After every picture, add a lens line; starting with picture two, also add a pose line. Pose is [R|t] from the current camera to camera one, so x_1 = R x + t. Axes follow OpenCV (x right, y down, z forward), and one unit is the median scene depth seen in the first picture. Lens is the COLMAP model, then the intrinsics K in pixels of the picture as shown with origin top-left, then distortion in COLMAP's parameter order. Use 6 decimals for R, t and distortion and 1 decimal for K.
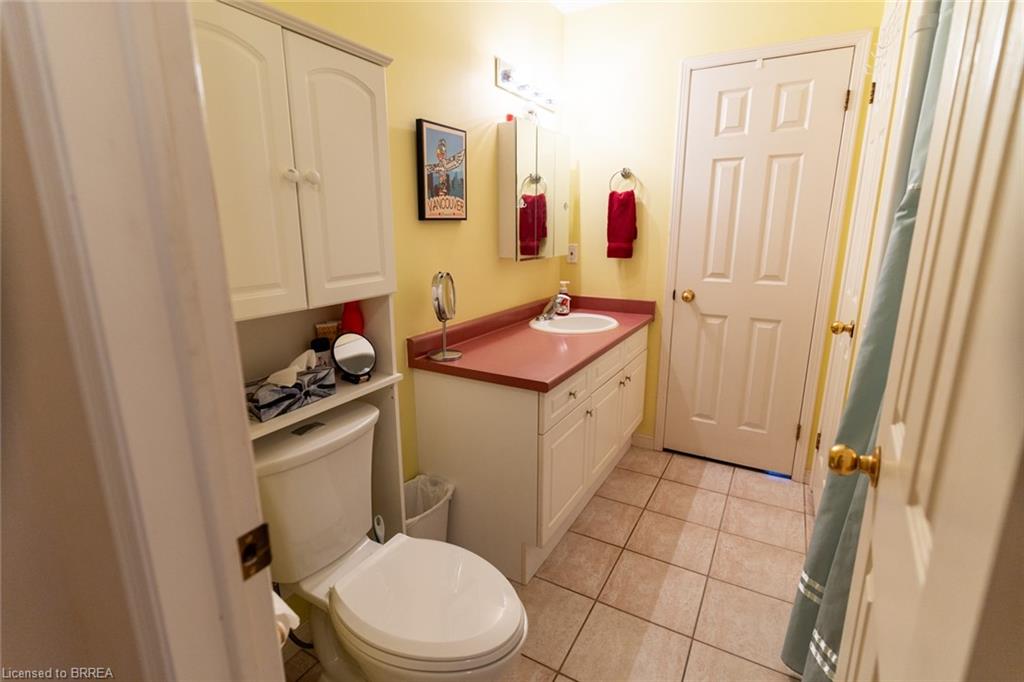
lens RADIAL K [[489.9, 0, 514.5], [0, 489.9, 334.7], [0, 0, 1]] dist [0.001400, 0.000121]
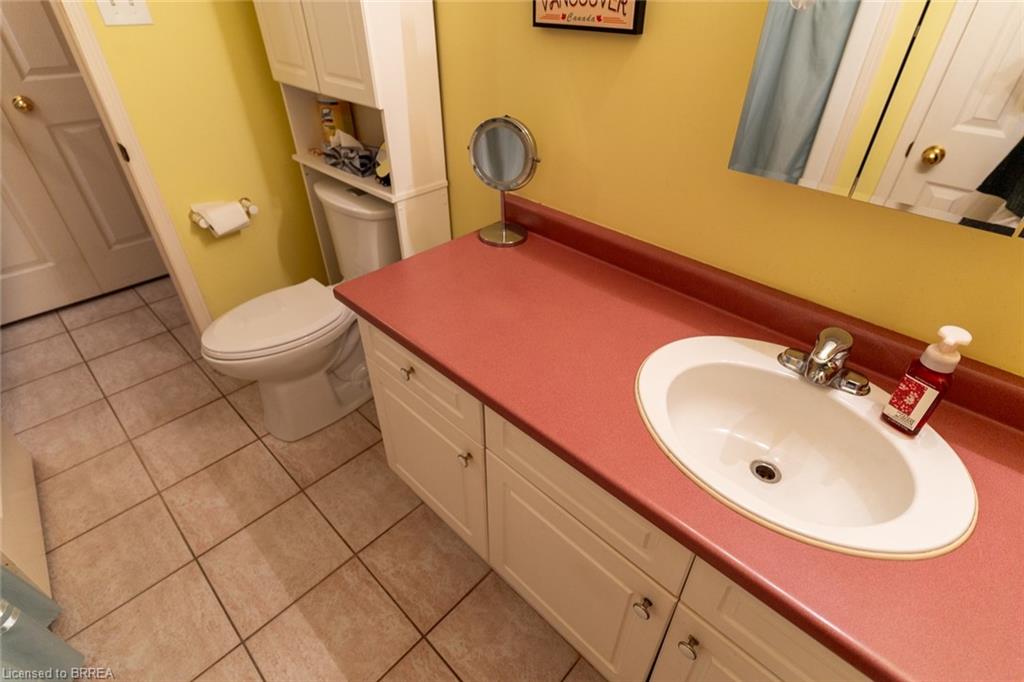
lens RADIAL K [[493.8, 0, 514.4], [0, 493.8, 322.5], [0, 0, 1]] dist [0.001103, 0.000154]
pose [[-0.241108, 0.554206, -0.796695, 0.530111], [-0.229898, 0.764932, 0.601686, -0.314936], [0.942875, 0.328230, -0.057021, 1.124746]]
